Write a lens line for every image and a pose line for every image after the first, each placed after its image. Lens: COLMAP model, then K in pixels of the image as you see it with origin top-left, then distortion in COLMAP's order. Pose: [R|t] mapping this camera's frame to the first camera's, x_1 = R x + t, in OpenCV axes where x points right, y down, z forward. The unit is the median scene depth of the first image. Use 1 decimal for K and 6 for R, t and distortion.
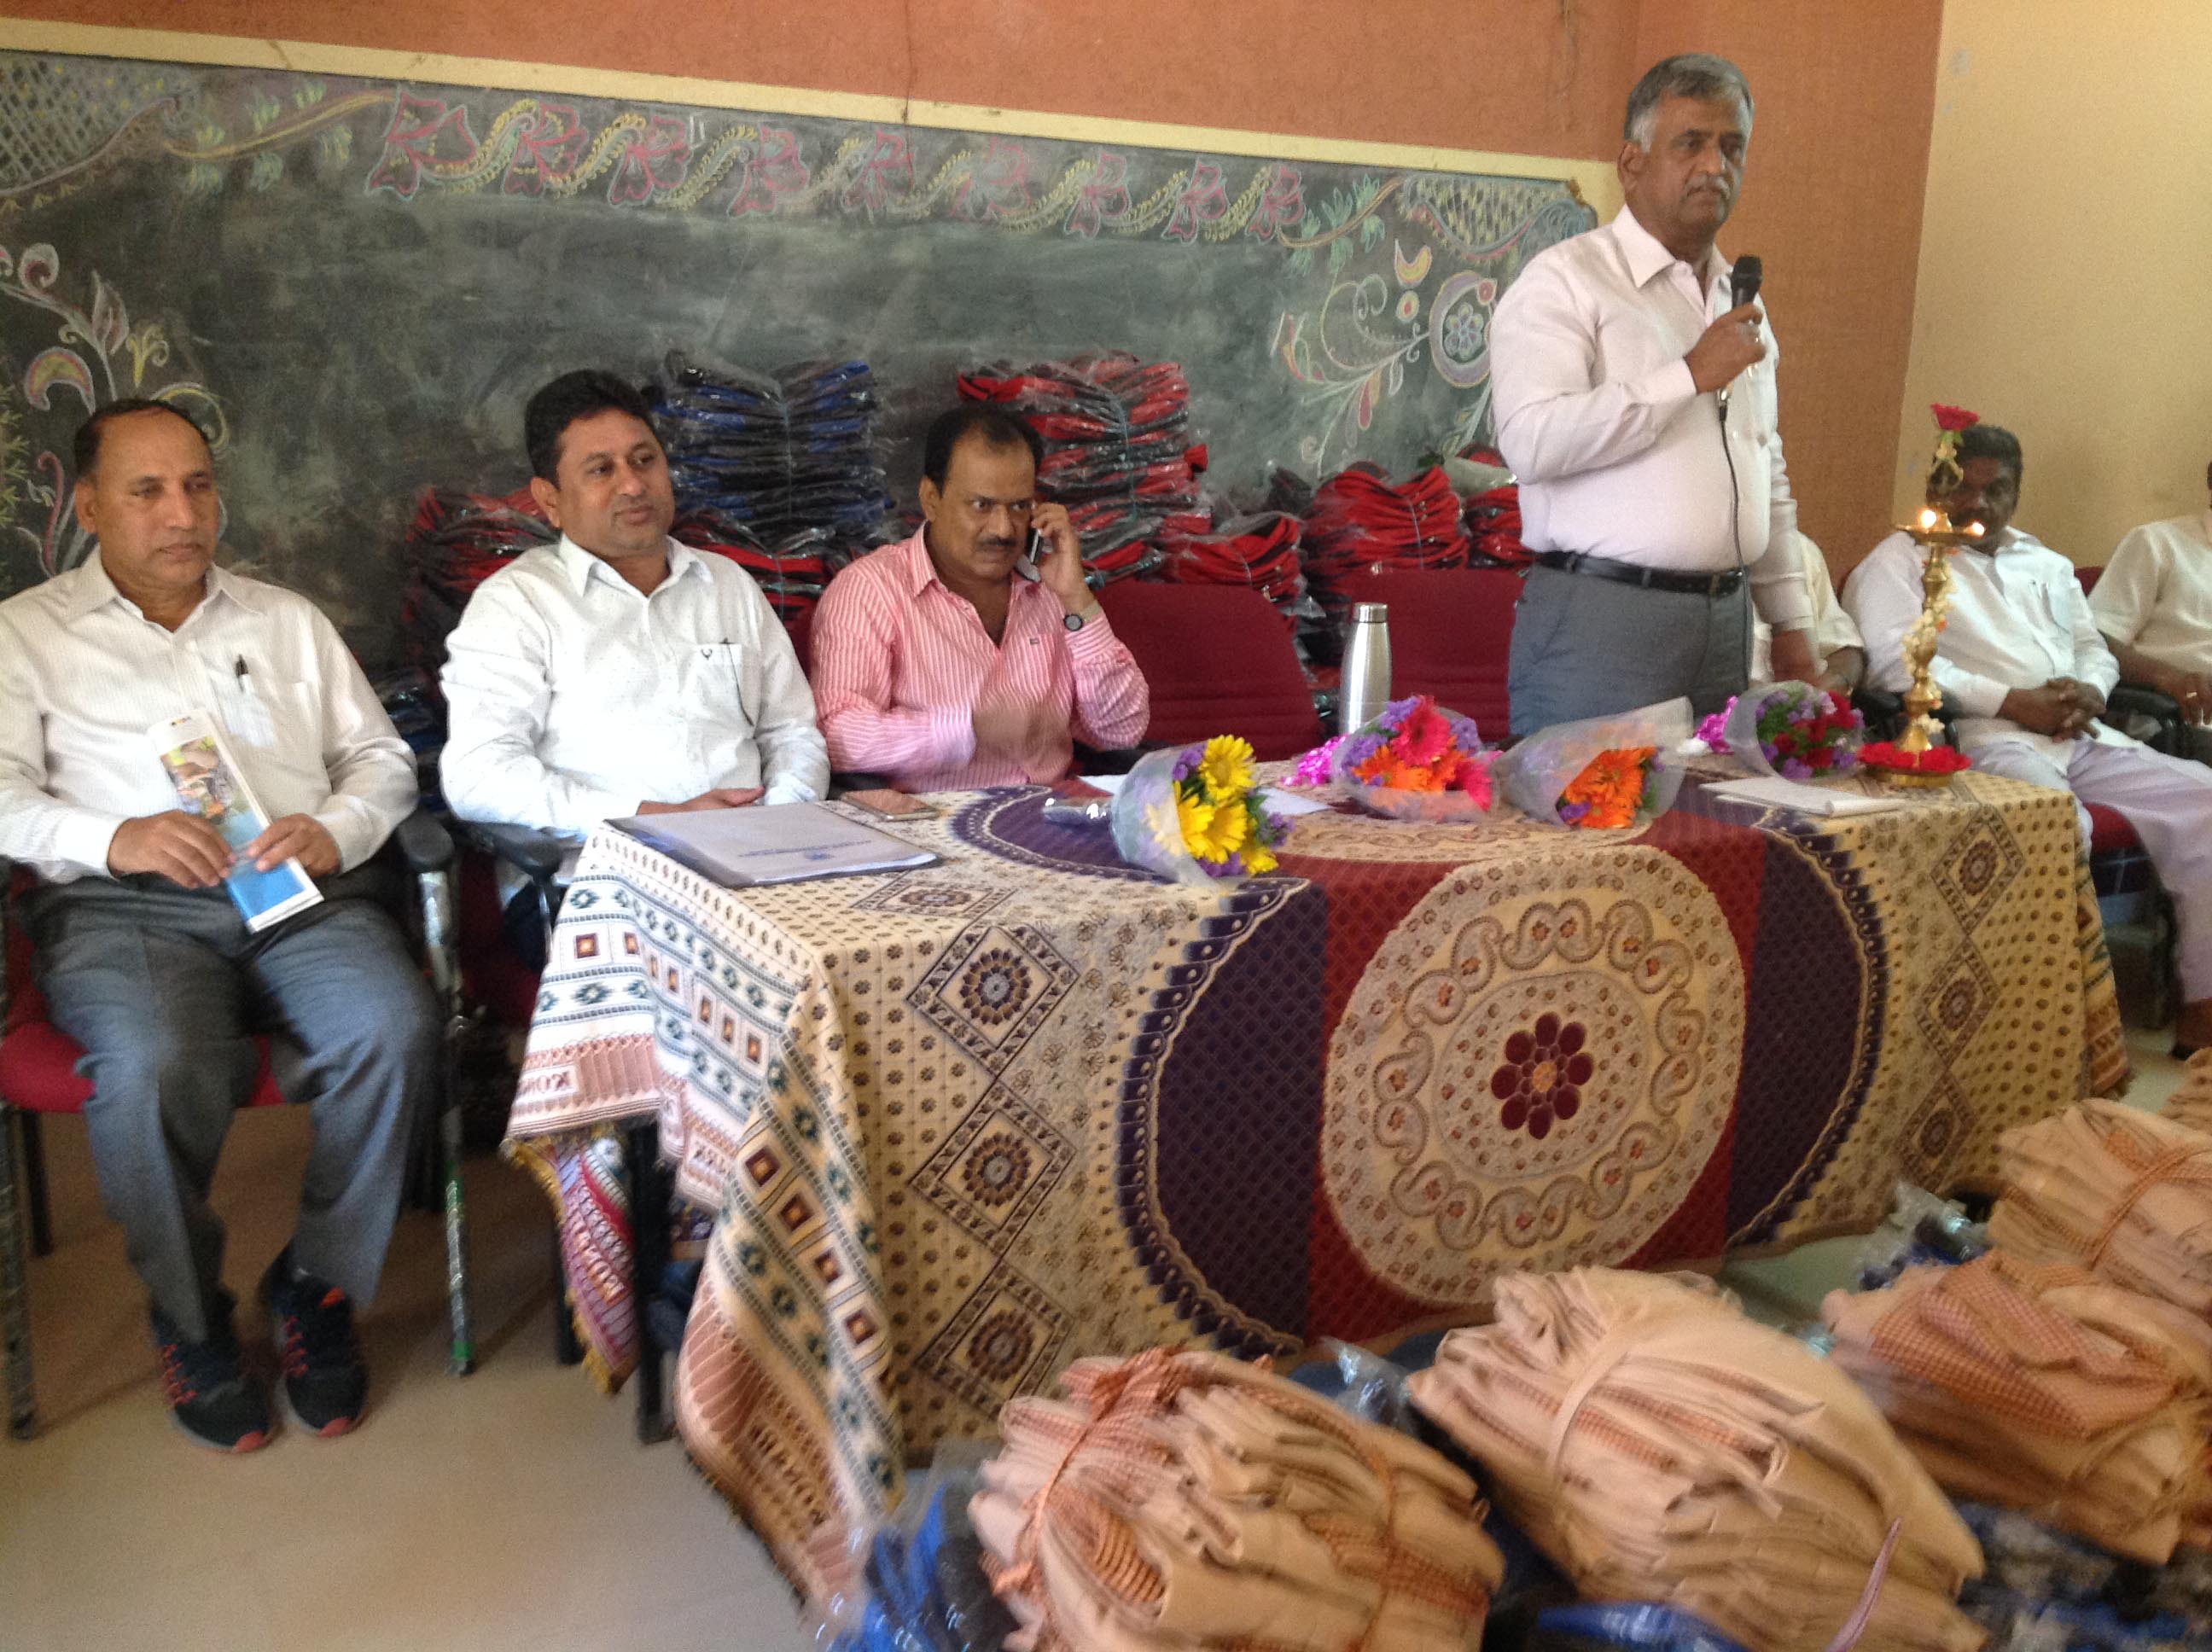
lens RADIAL K [[2165.2, 0, 1085.5], [0, 2165.2, 821.7], [0, 0, 1]] dist [0.176992, -0.530134]
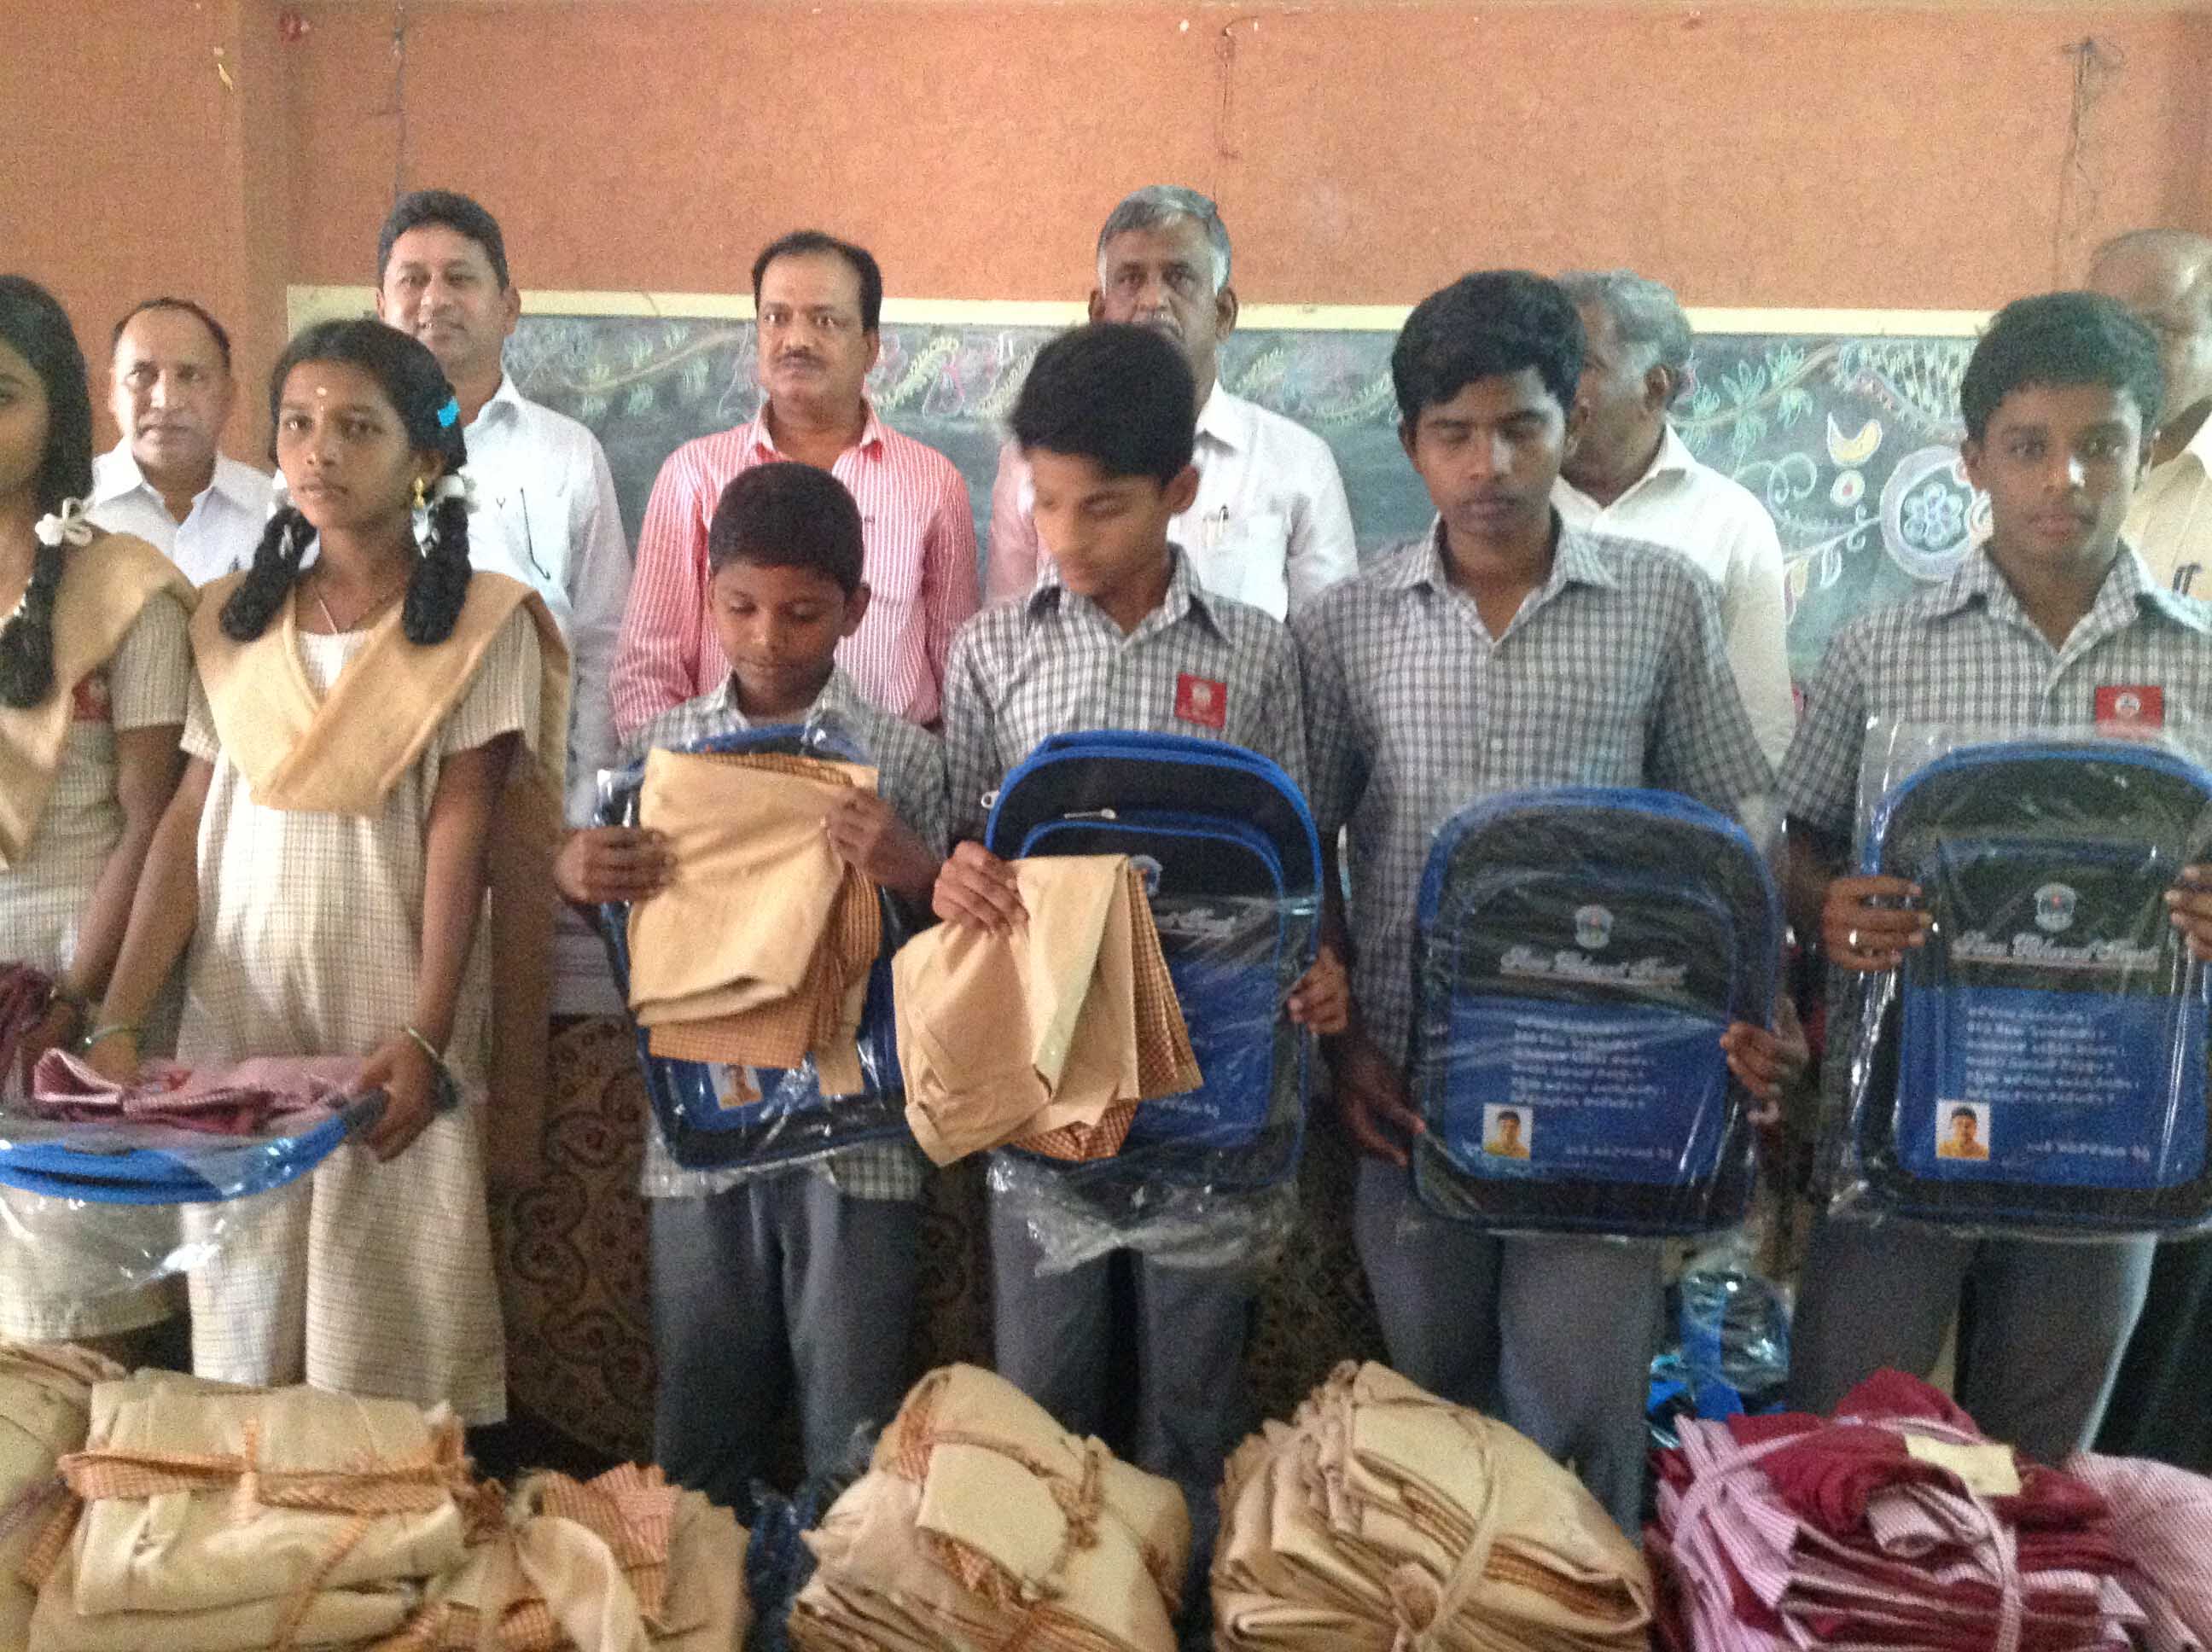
lens RADIAL K [[2165.2, 0, 1085.5], [0, 2165.2, 821.7], [0, 0, 1]] dist [0.176992, -0.530134]
pose [[0.811125, 0.066305, -0.581102, 0.574804], [-0.121246, 0.991032, -0.056161, -0.023688], [0.572167, 0.116010, 0.811891, 0.177471]]
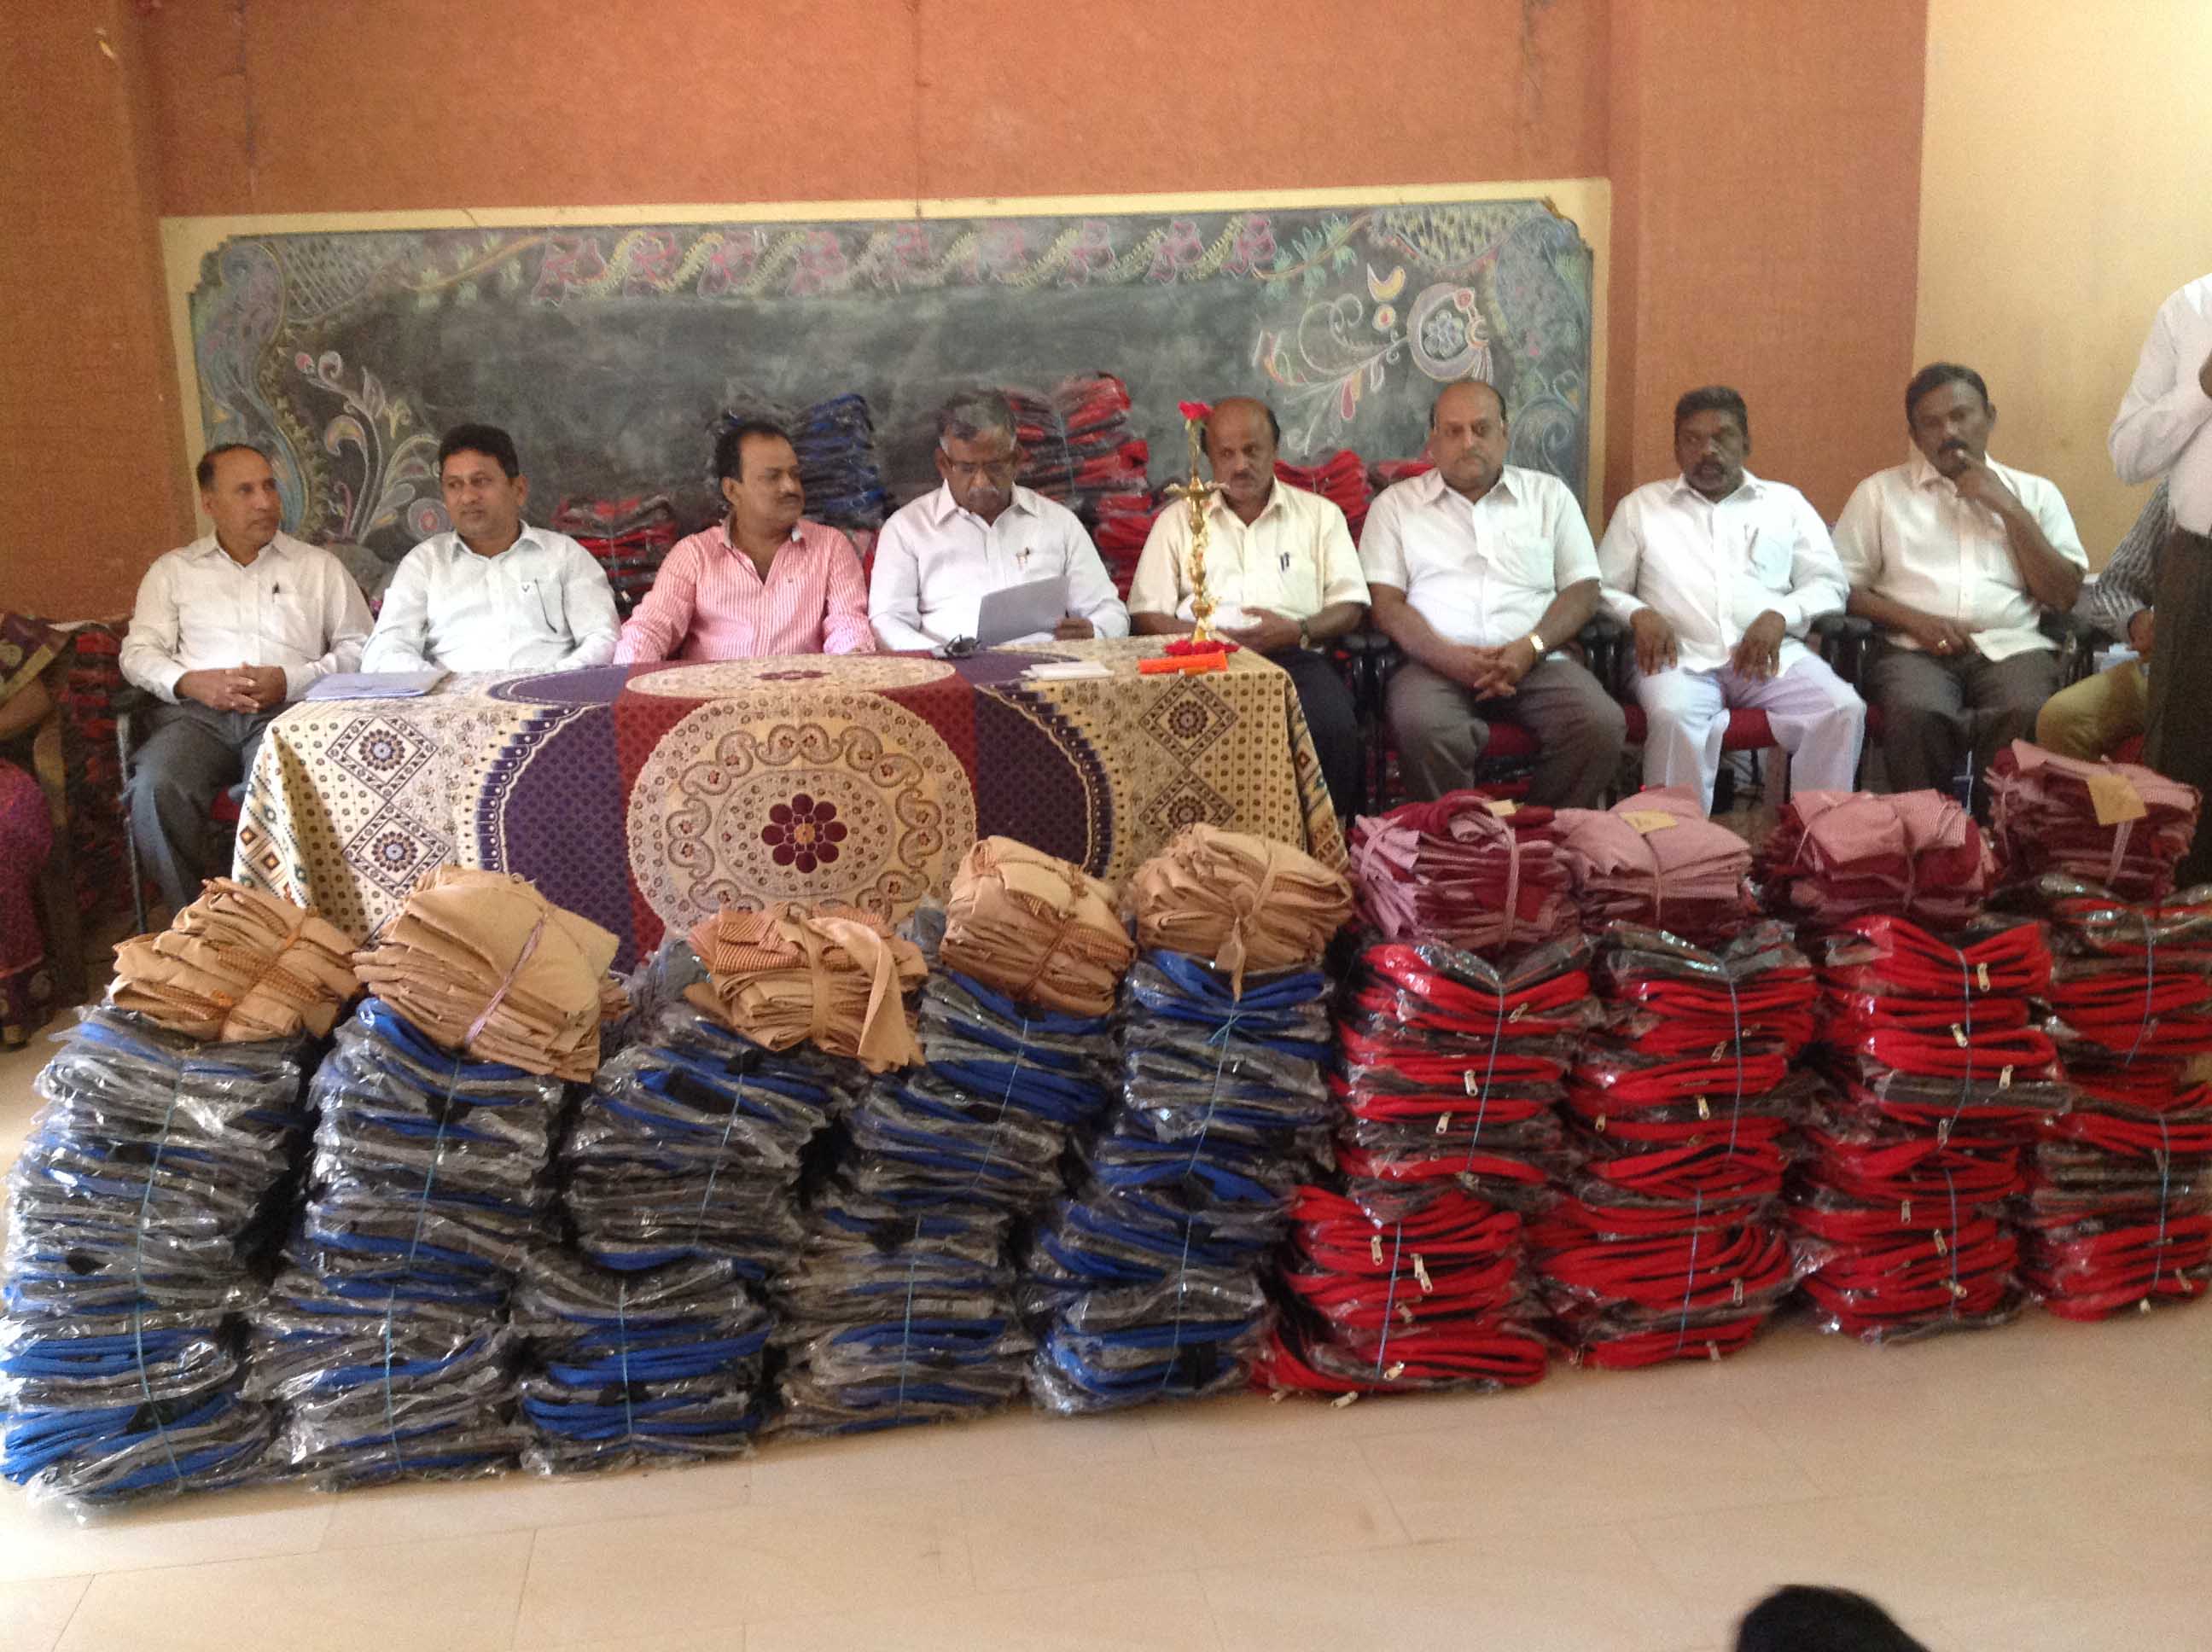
lens RADIAL K [[2217.6, 0, 1106.0], [0, 2217.6, 826.0], [0, 0, 1]] dist [0.245274, -0.874996]
pose [[0.916697, 0.020352, -0.399066, 0.698823], [-0.021757, 0.999763, 0.001009, 0.067598], [0.398991, 0.007758, 0.916922, -0.280883]]
